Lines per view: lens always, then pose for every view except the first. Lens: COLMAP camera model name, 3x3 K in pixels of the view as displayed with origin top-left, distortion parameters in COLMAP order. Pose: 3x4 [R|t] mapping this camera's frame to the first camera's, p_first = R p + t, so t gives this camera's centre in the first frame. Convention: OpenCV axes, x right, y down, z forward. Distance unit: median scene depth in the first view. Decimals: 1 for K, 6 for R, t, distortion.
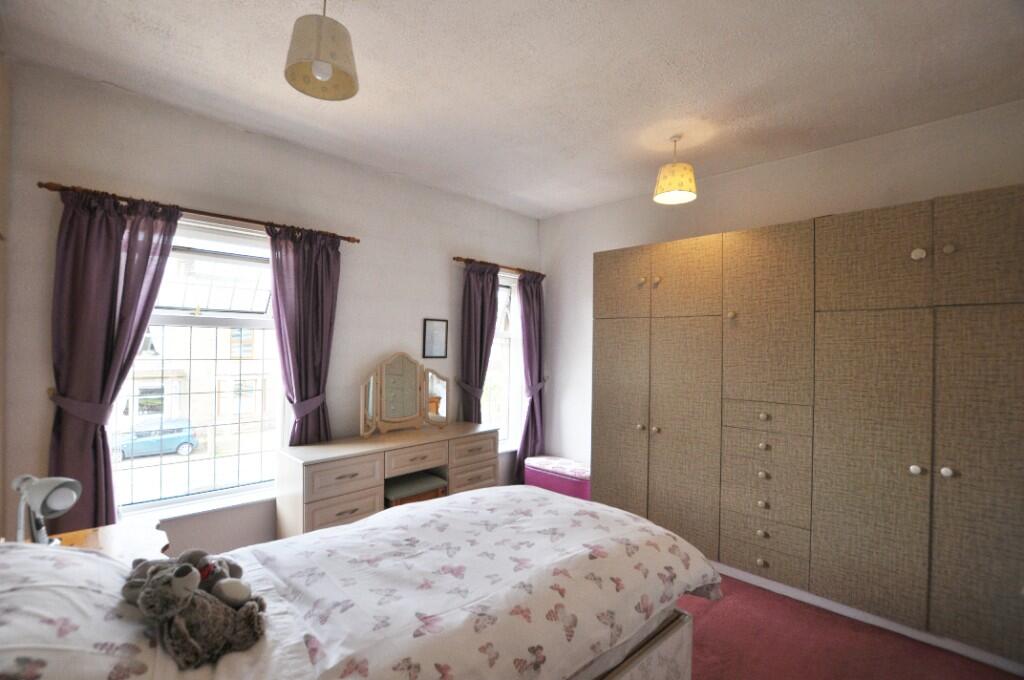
lens RADIAL K [[446.1, 0, 508.8], [0, 446.1, 344.2], [0, 0, 1]] dist [-0.026825, 0.000594]
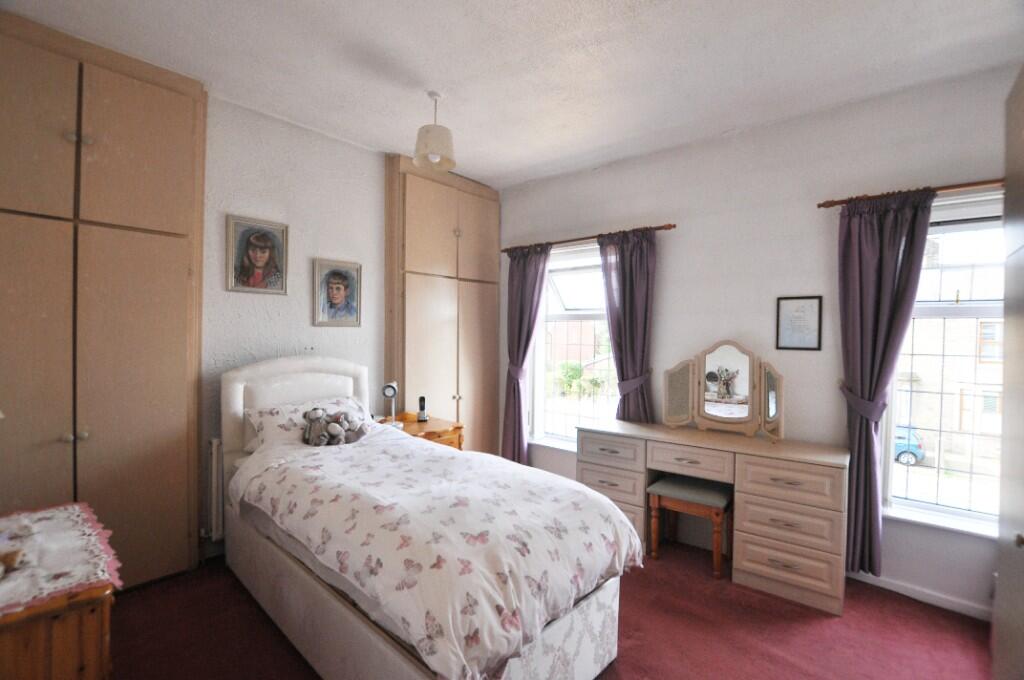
lens RADIAL K [[446.1, 0, 509.3], [0, 446.1, 337.0], [0, 0, 1]] dist [-0.026825, 0.000594]
pose [[0.103240, -0.011387, -0.994591, 0.904693], [-0.009729, 0.999875, -0.012457, 0.042353], [0.994609, 0.010962, 0.103116, 0.820948]]
